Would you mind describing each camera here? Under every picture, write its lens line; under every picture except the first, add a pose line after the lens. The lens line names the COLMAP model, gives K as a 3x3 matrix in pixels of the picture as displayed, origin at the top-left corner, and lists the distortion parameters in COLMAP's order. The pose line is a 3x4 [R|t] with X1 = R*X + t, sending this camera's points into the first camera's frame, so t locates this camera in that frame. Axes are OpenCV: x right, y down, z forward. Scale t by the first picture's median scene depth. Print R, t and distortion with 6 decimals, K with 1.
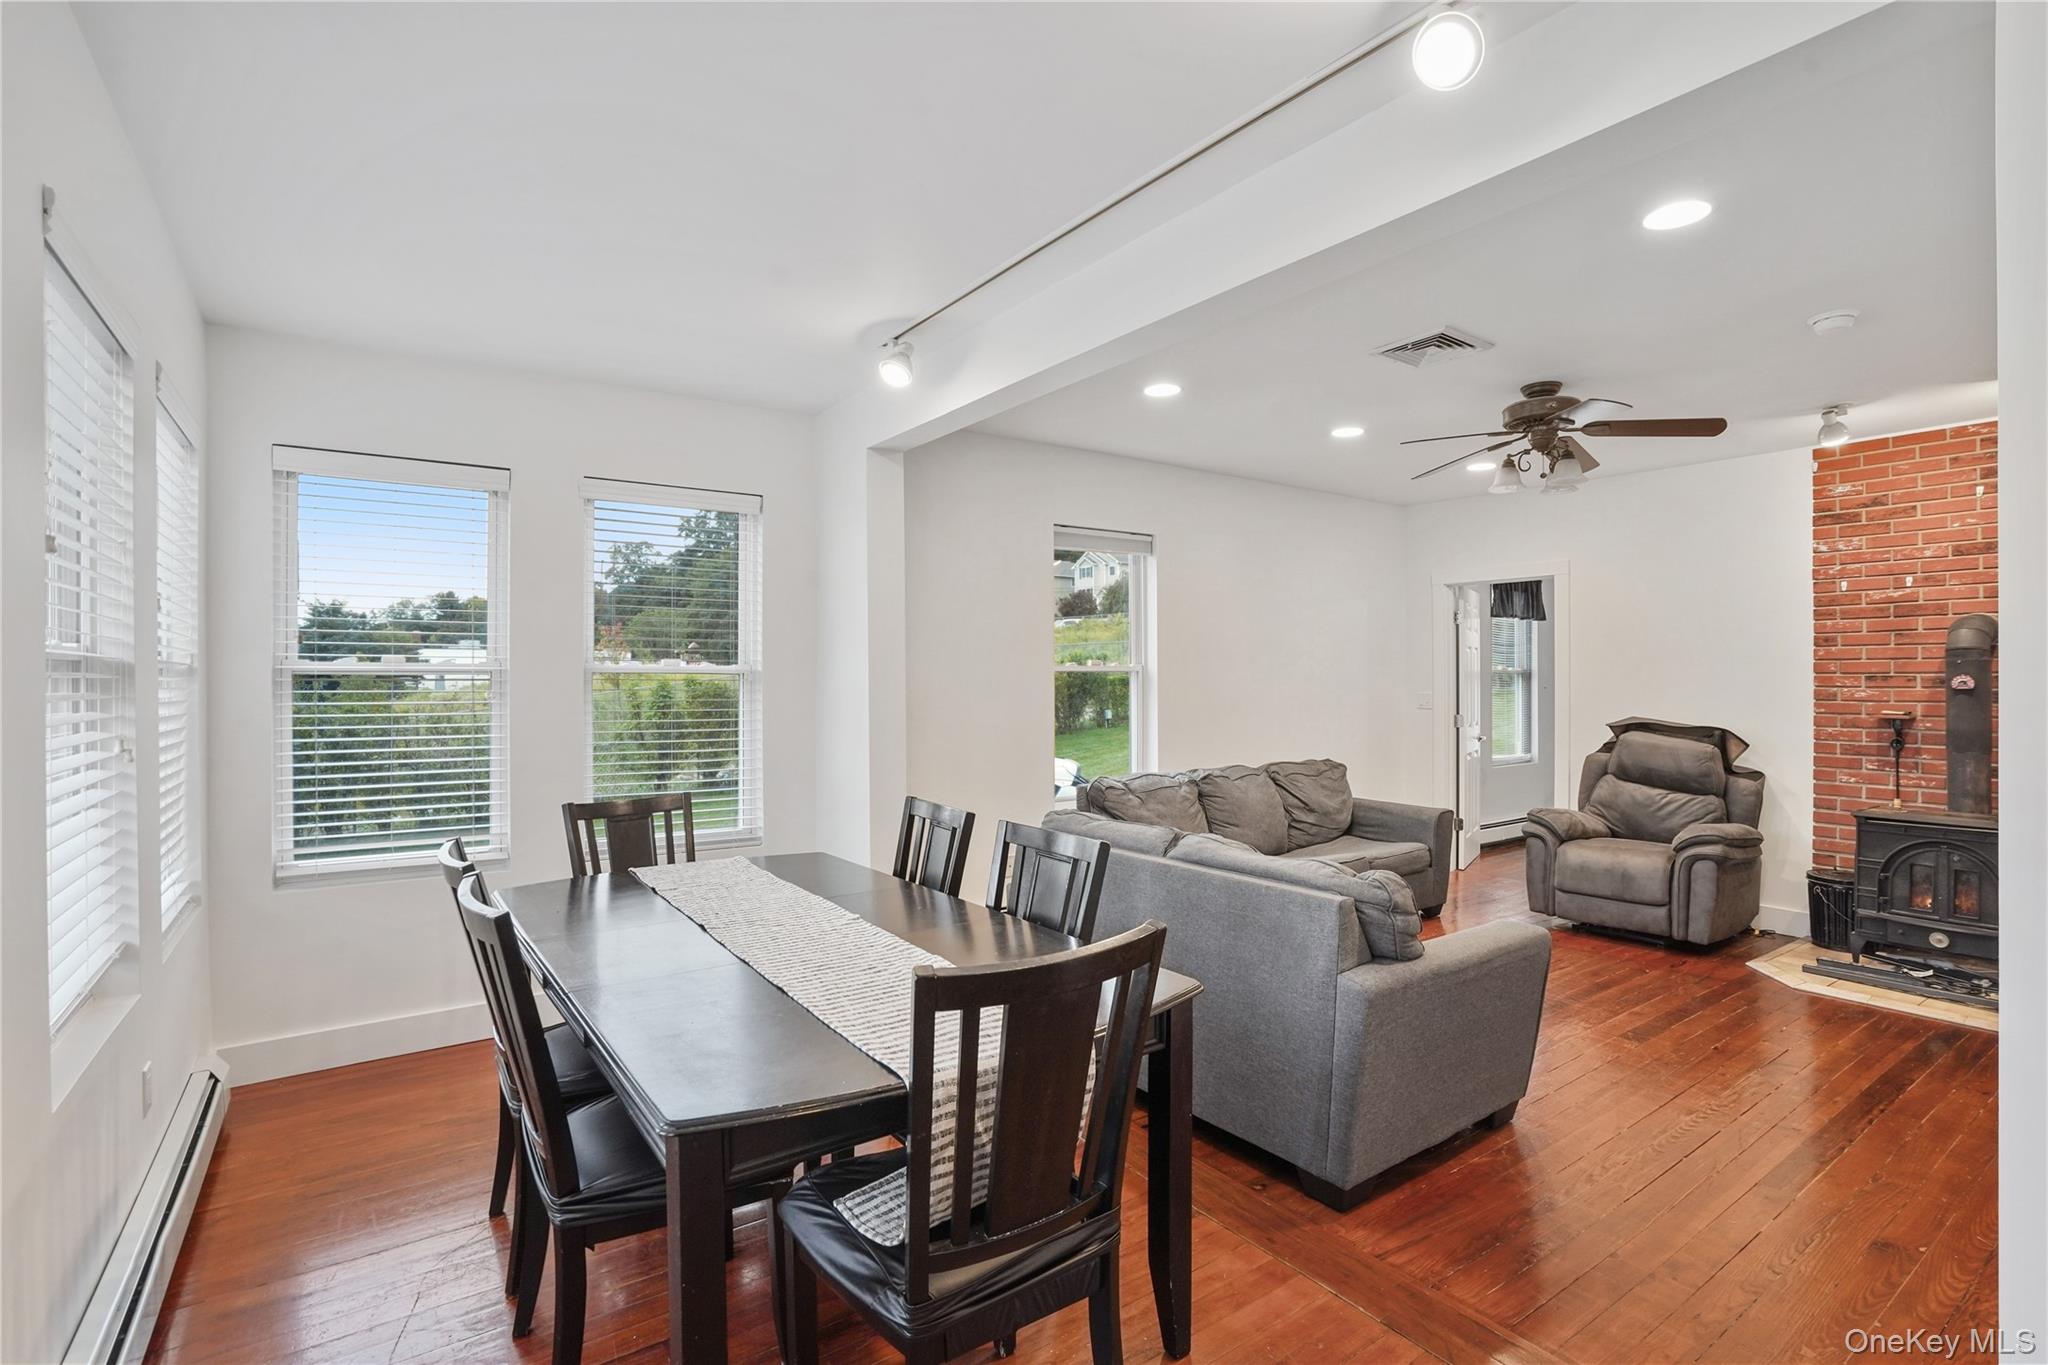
lens RADIAL K [[958.4, 0, 1024.0], [0, 958.4, 682.5], [0, 0, 1]] dist [-0.044992, 0.020536]
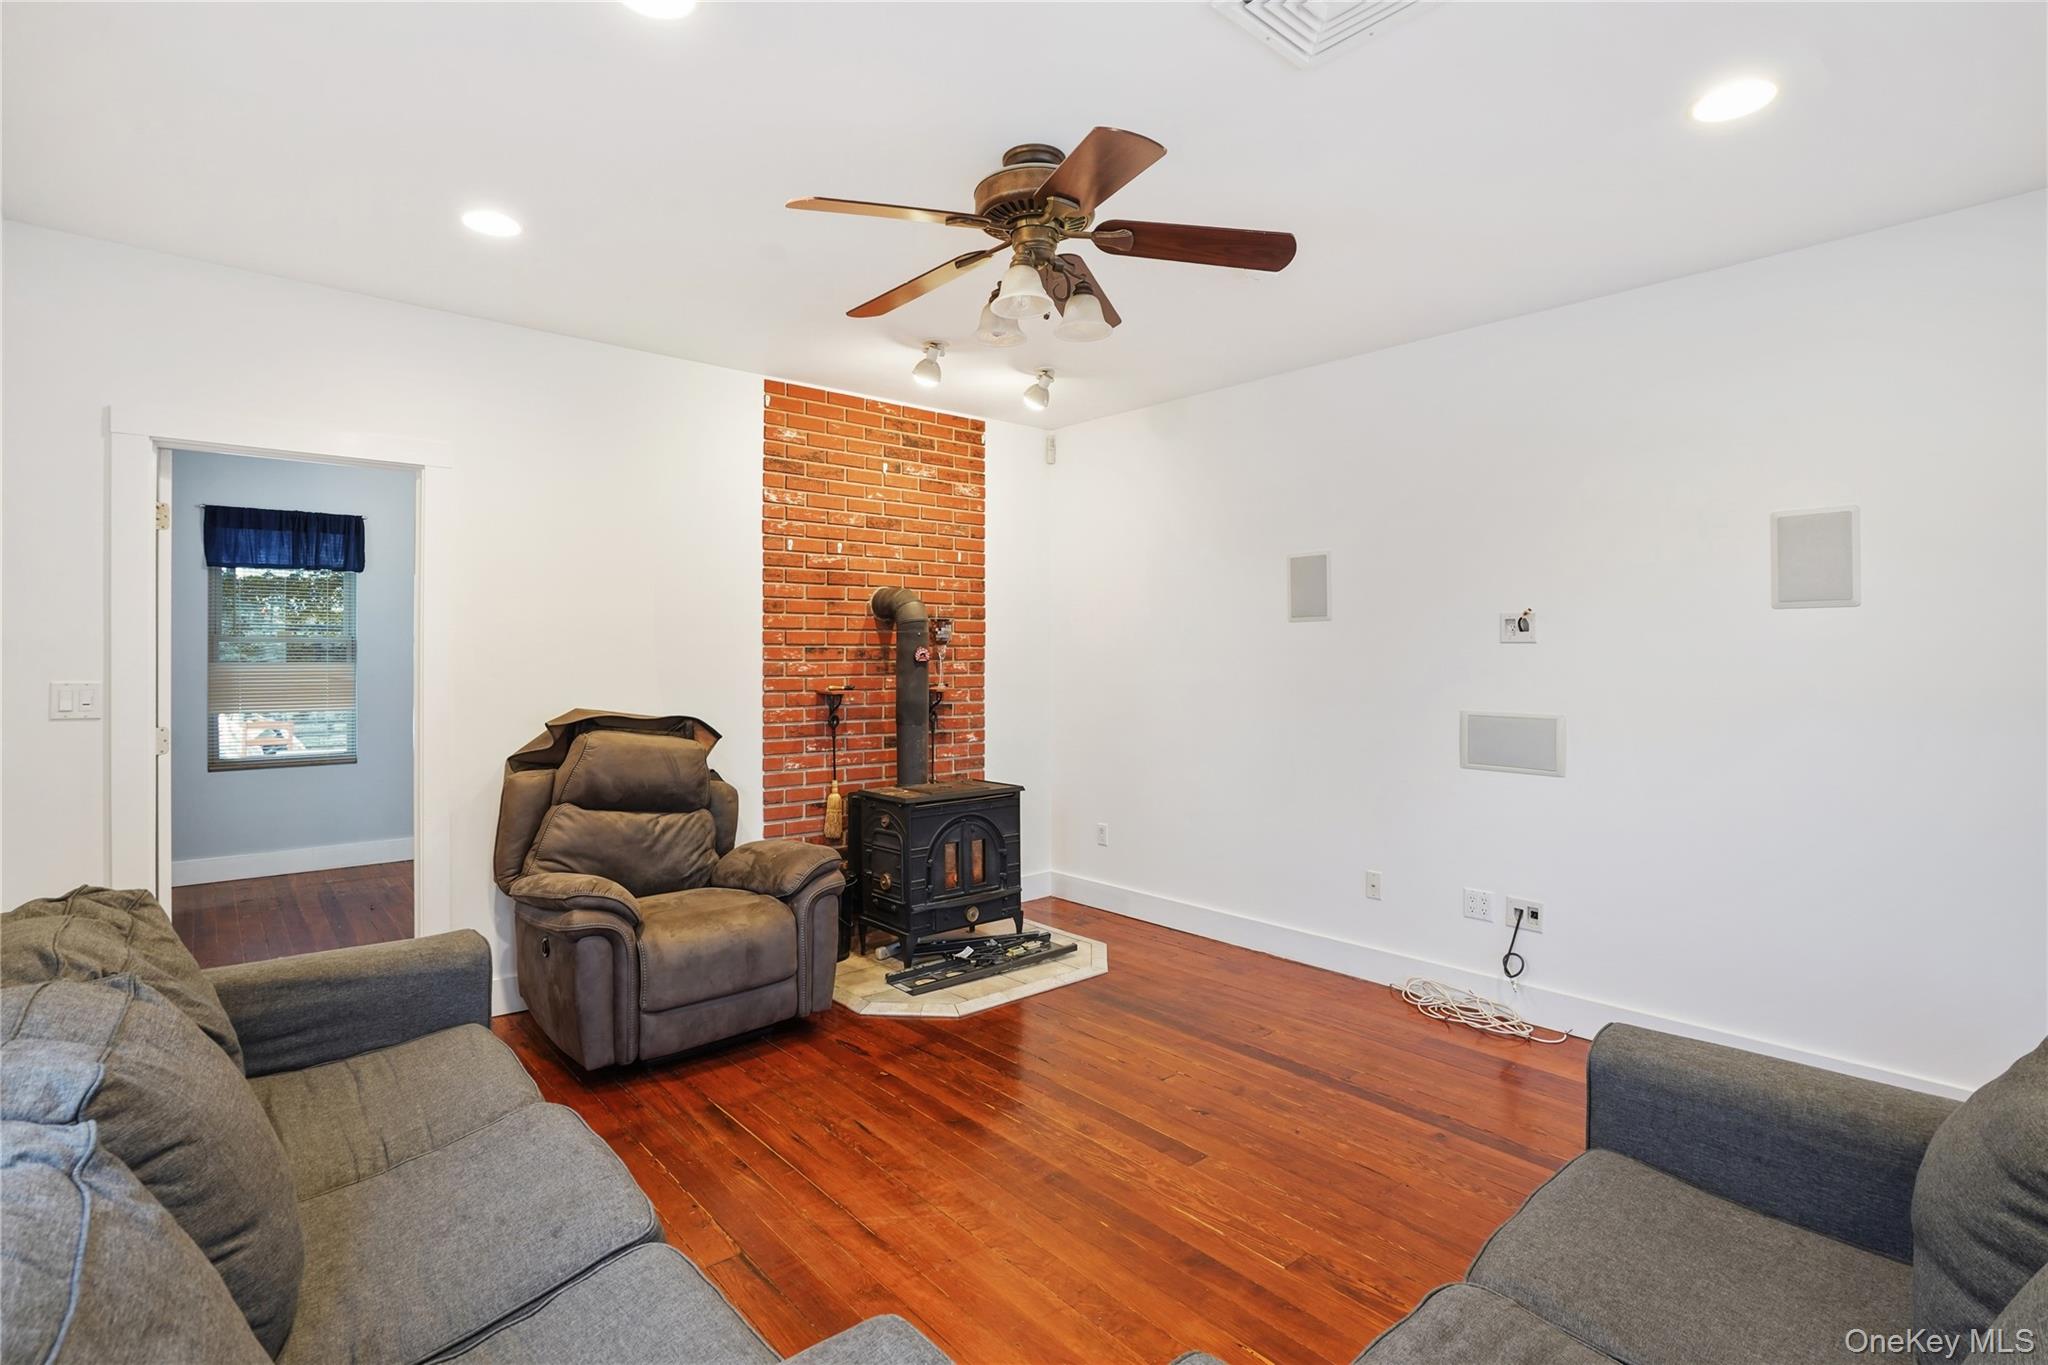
lens RADIAL K [[981.0, 0, 1028.2], [0, 981.0, 645.0], [0, 0, 1]] dist [-0.064073, 0.028133]
pose [[-0.090519, 0.011515, 0.995828, -0.052691], [0.003740, 0.999930, -0.011223, 0.001625], [-0.995888, 0.002708, -0.090556, 0.892997]]
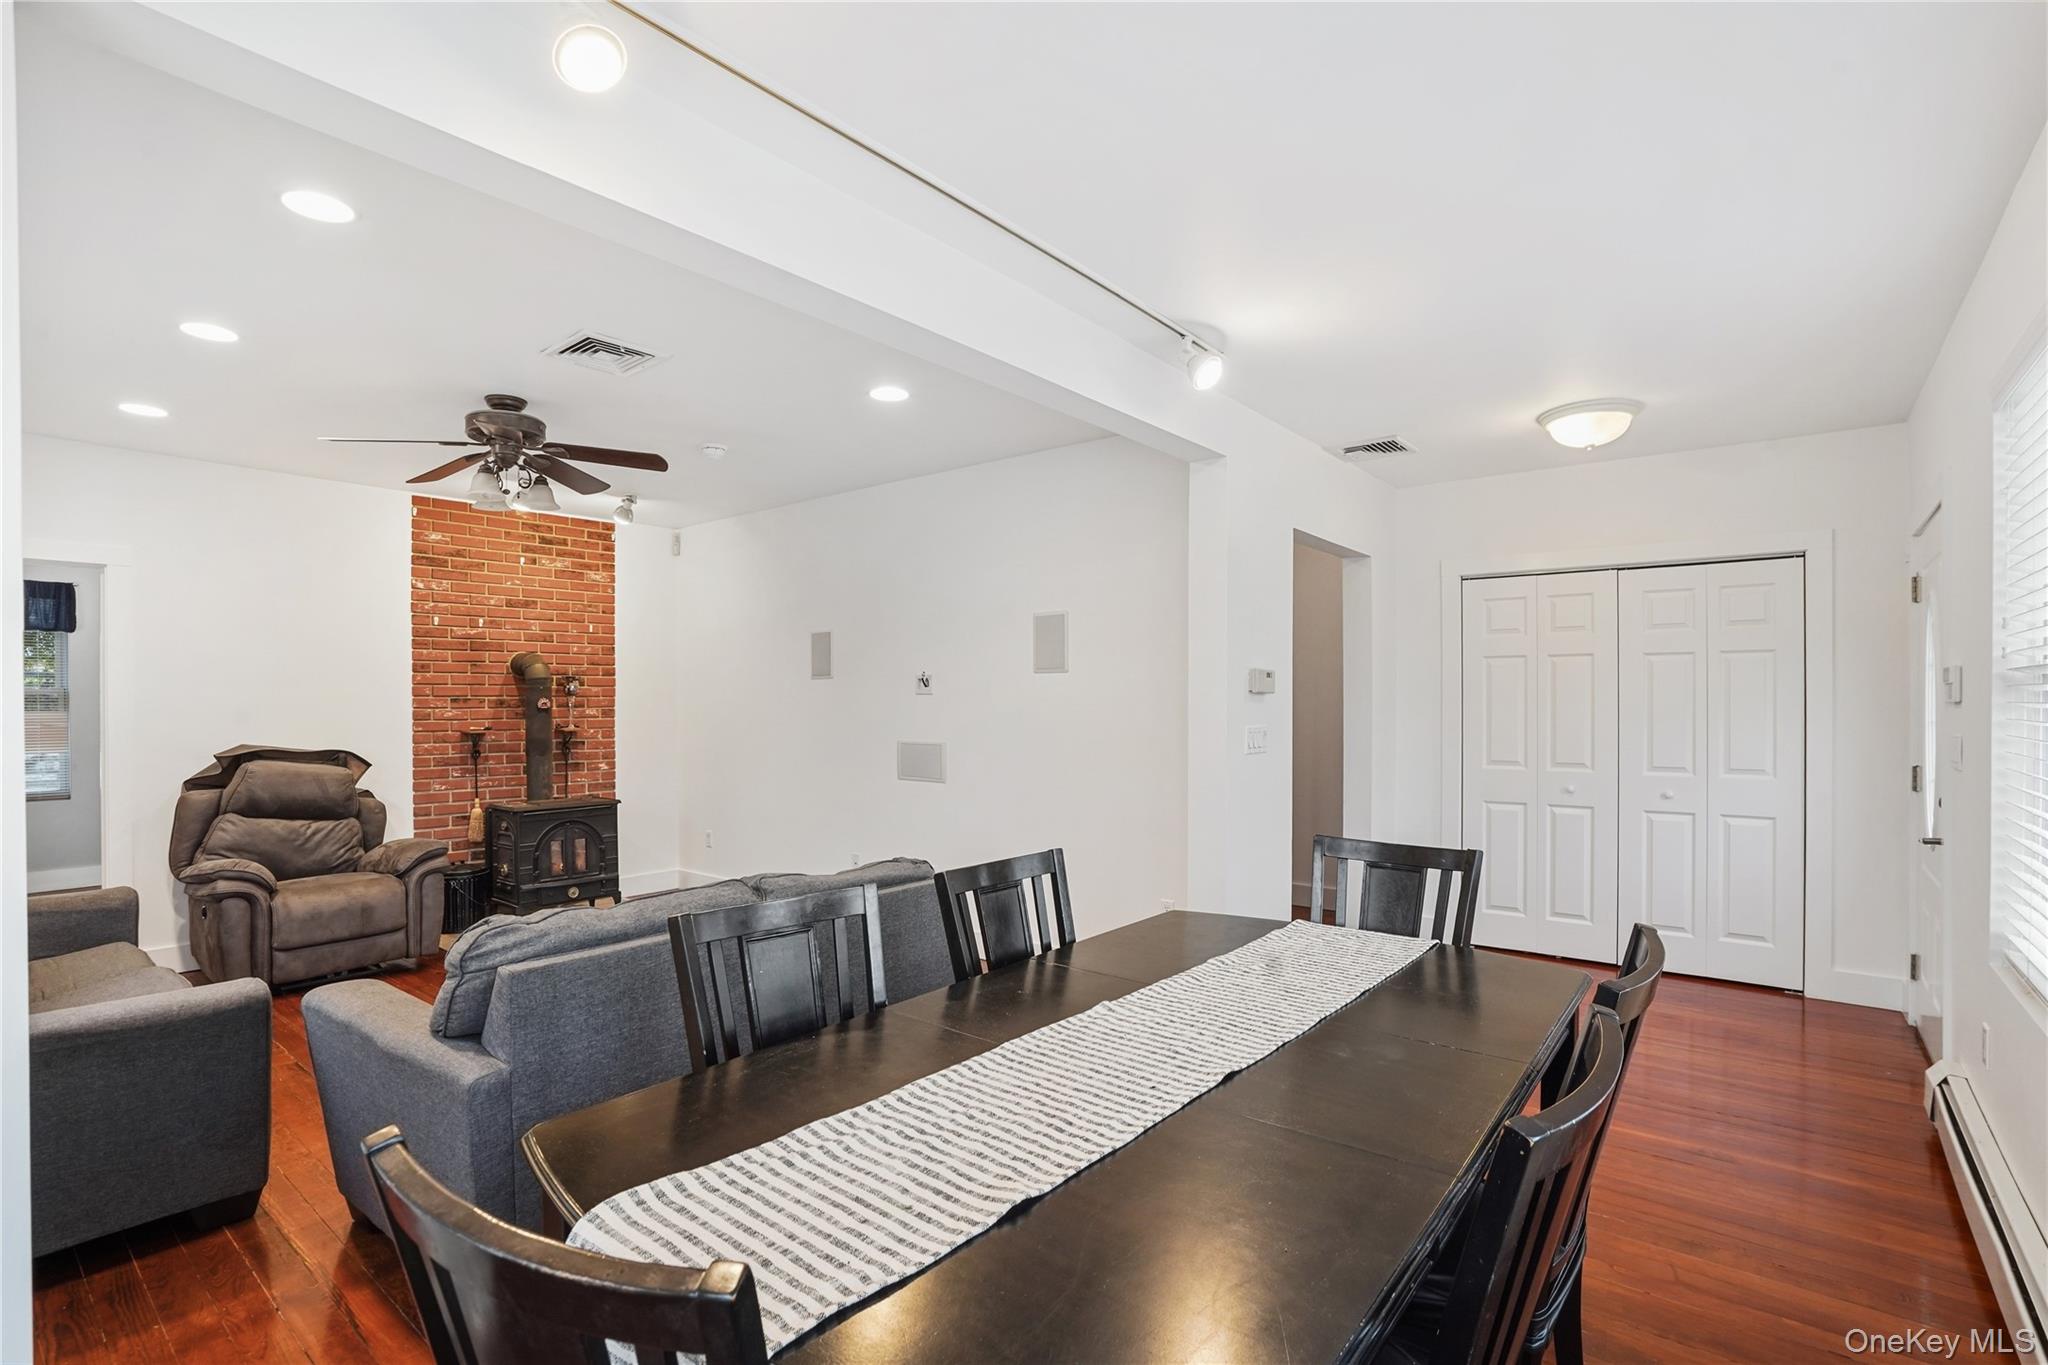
lens RADIAL K [[950.7, 0, 1024.3], [0, 950.7, 704.1], [0, 0, 1]] dist [-0.057769, 0.025134]
pose [[-0.258347, -0.000257, 0.966052, -0.439375], [0.007258, 0.999971, 0.002207, 0.002715], [-0.966025, 0.007582, -0.258337, 0.618260]]
